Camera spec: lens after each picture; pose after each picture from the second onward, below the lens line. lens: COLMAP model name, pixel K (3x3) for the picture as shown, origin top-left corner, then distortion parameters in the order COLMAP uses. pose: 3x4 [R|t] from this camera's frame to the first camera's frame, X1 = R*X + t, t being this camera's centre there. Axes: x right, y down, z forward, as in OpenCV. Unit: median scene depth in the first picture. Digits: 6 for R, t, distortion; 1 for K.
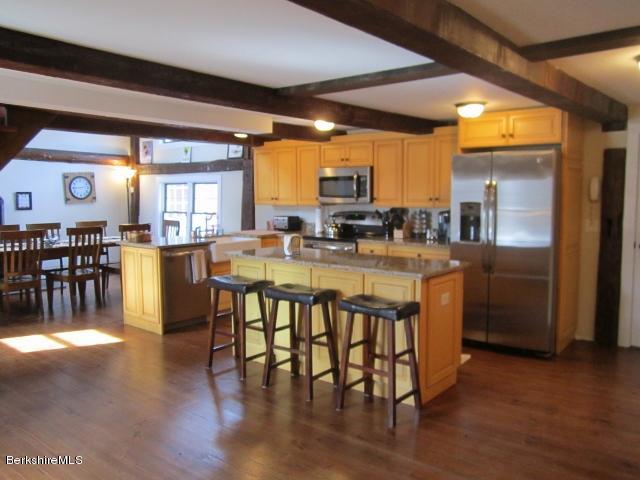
lens RADIAL K [[531.6, 0, 309.7], [0, 531.6, 238.4], [0, 0, 1]] dist [-0.036226, 0.005342]
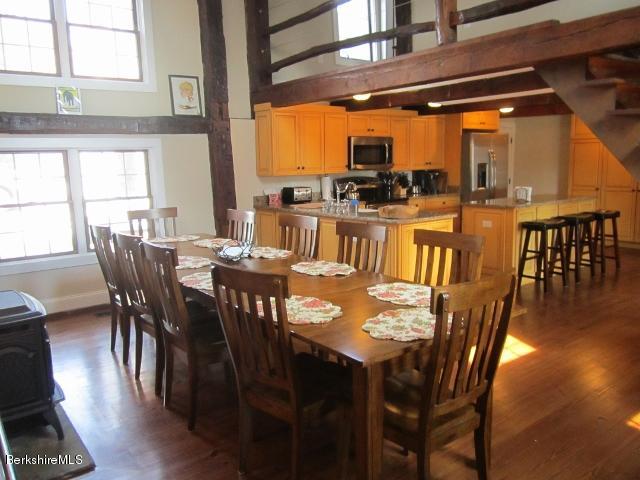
lens RADIAL K [[531.6, 0, 314.1], [0, 531.6, 242.7], [0, 0, 1]] dist [-0.036226, 0.005342]
pose [[0.214955, -0.151080, 0.964868, -1.108435], [0.107758, 0.985599, 0.130319, -0.075238], [-0.970661, 0.075959, 0.228139, 0.906644]]
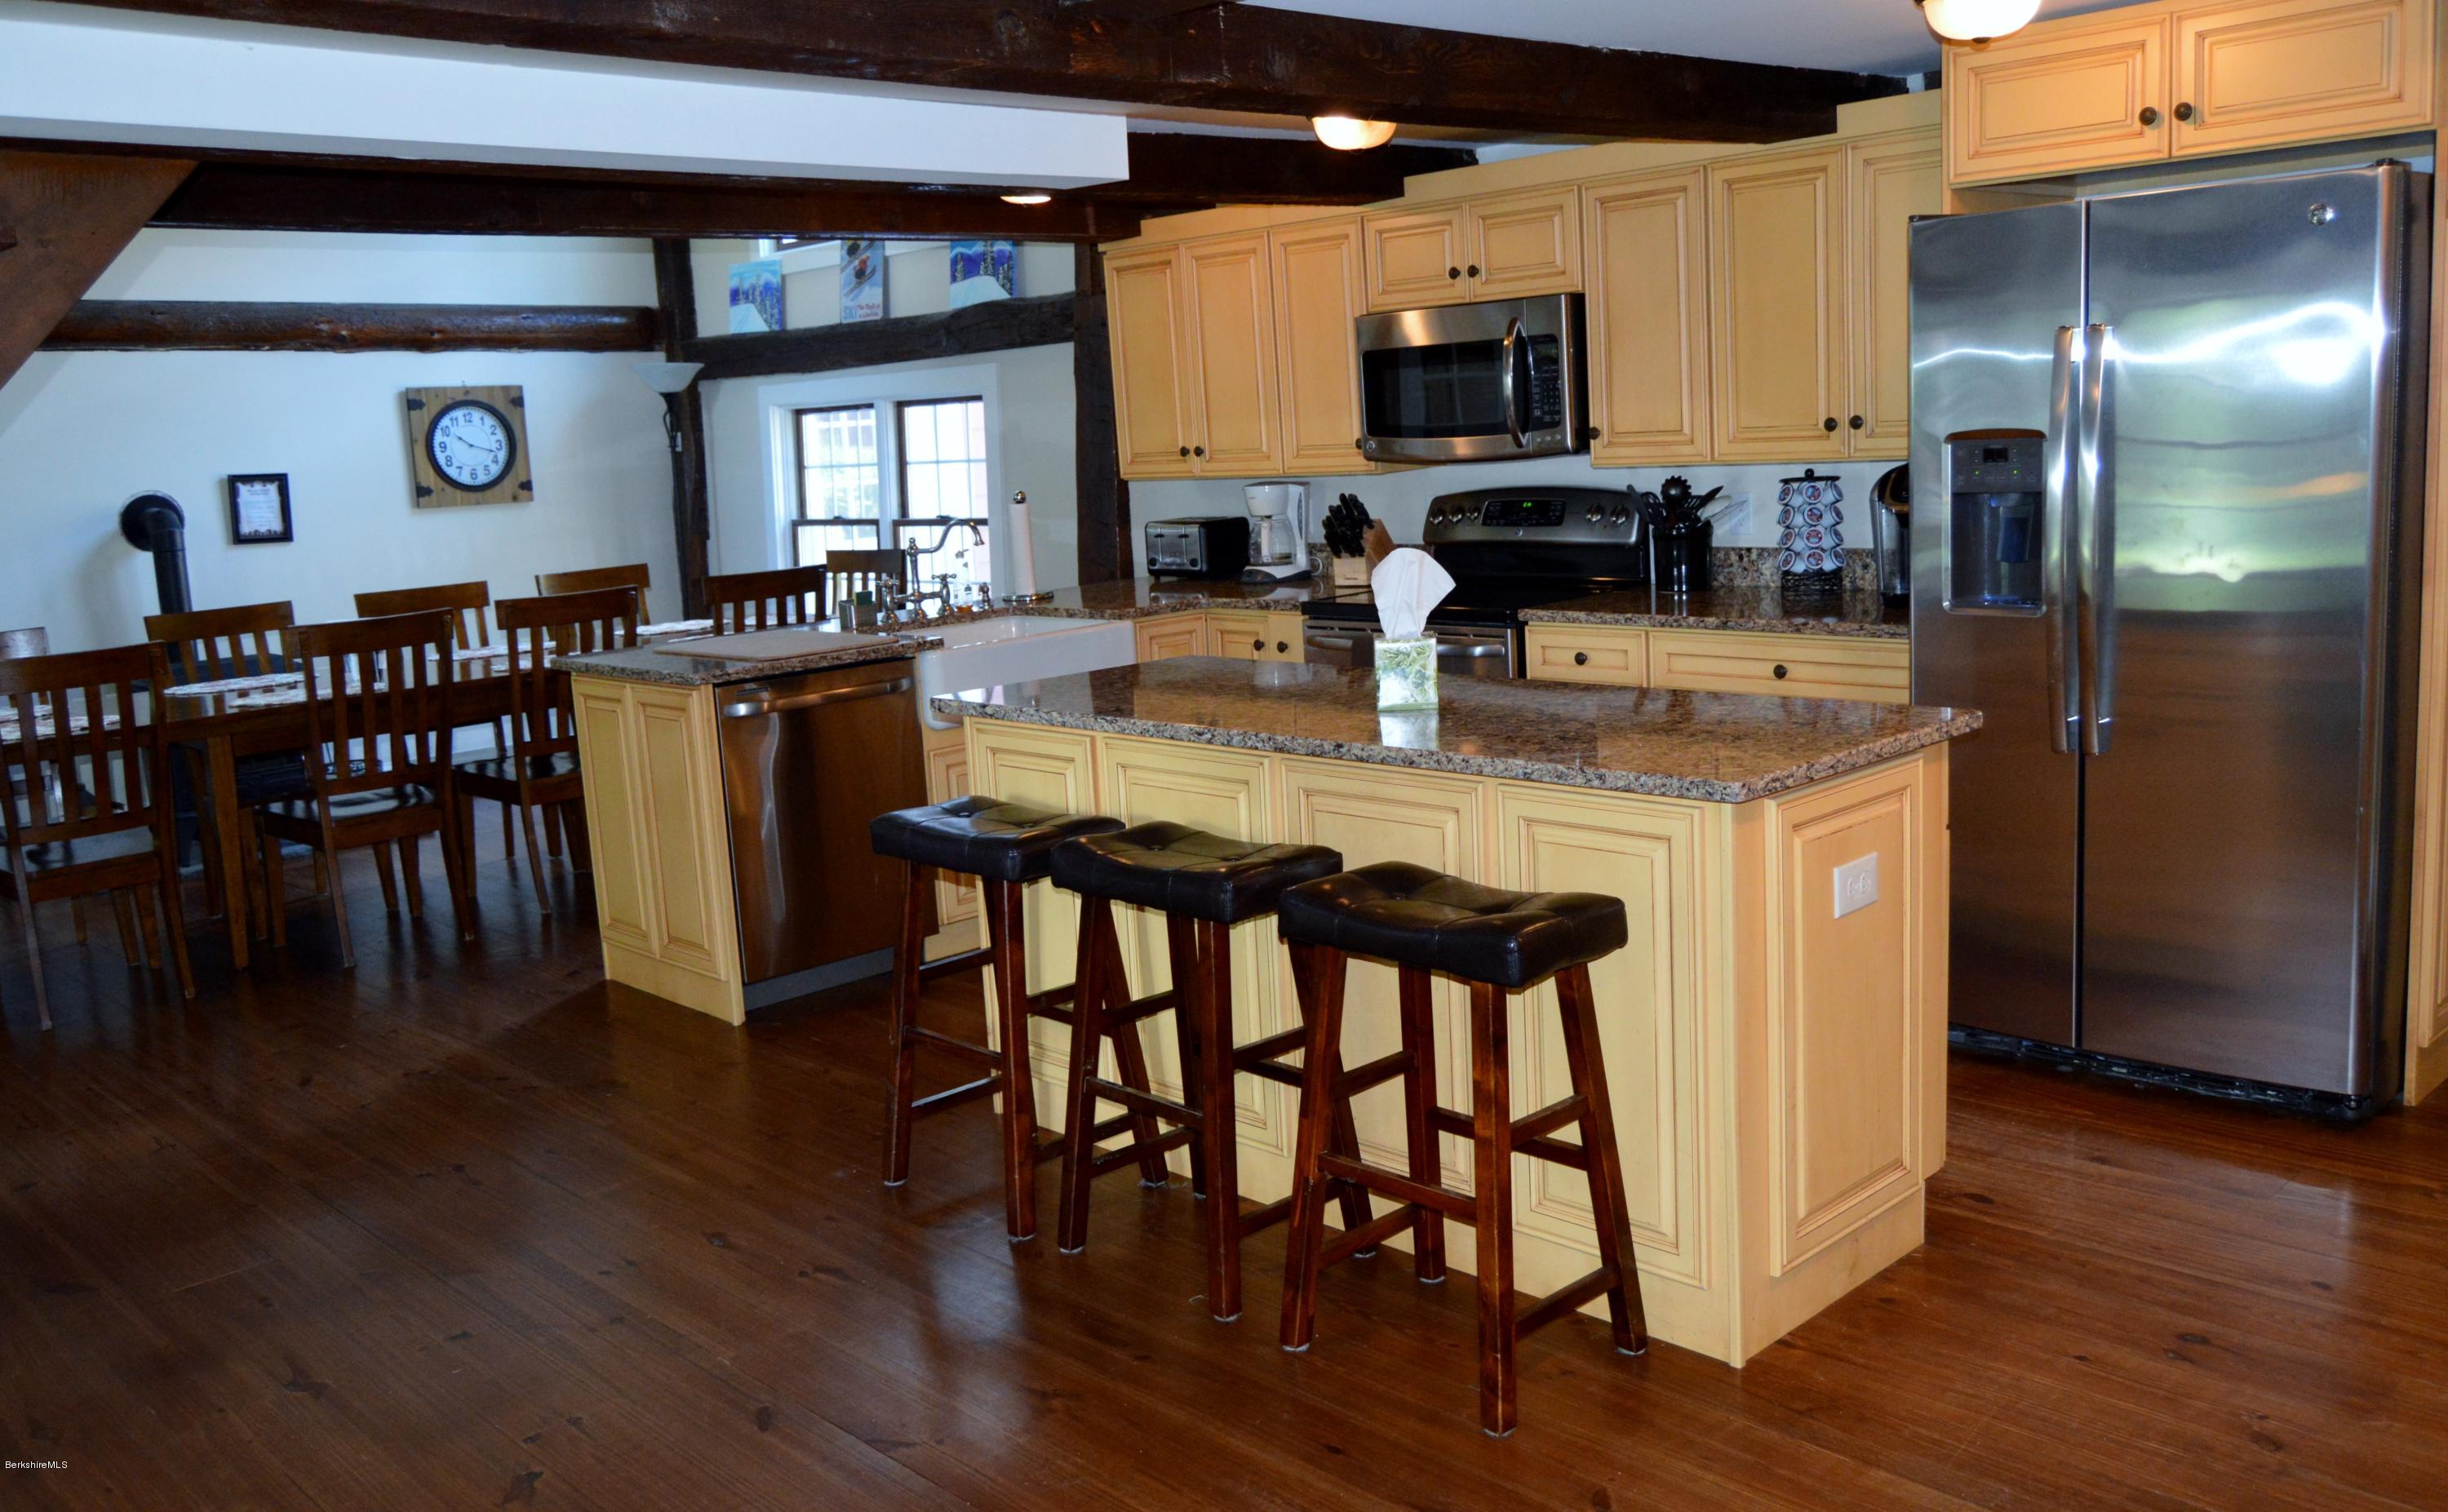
lens RADIAL K [[2008.7, 0, 1210.1], [0, 2008.7, 755.8], [0, 0, 1]] dist [-0.018452, 0.012333]
pose [[0.992308, -0.035741, -0.118519, 0.053570], [0.045555, 0.995660, 0.081153, -0.011711], [0.115104, -0.085928, 0.989630, 0.085400]]
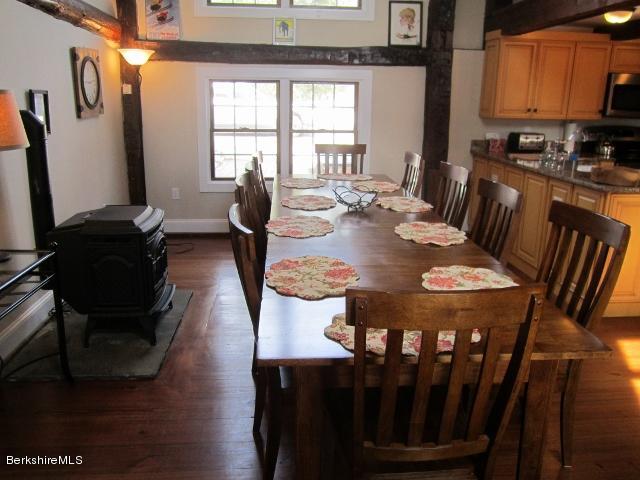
lens RADIAL K [[531.6, 0, 321.1], [0, 531.6, 238.3], [0, 0, 1]] dist [-0.036226, 0.005342]
pose [[0.707674, -0.167465, 0.686406, -0.955340], [0.044451, 0.980132, 0.193299, -0.063180], [-0.705139, -0.106282, 0.701058, 0.773890]]
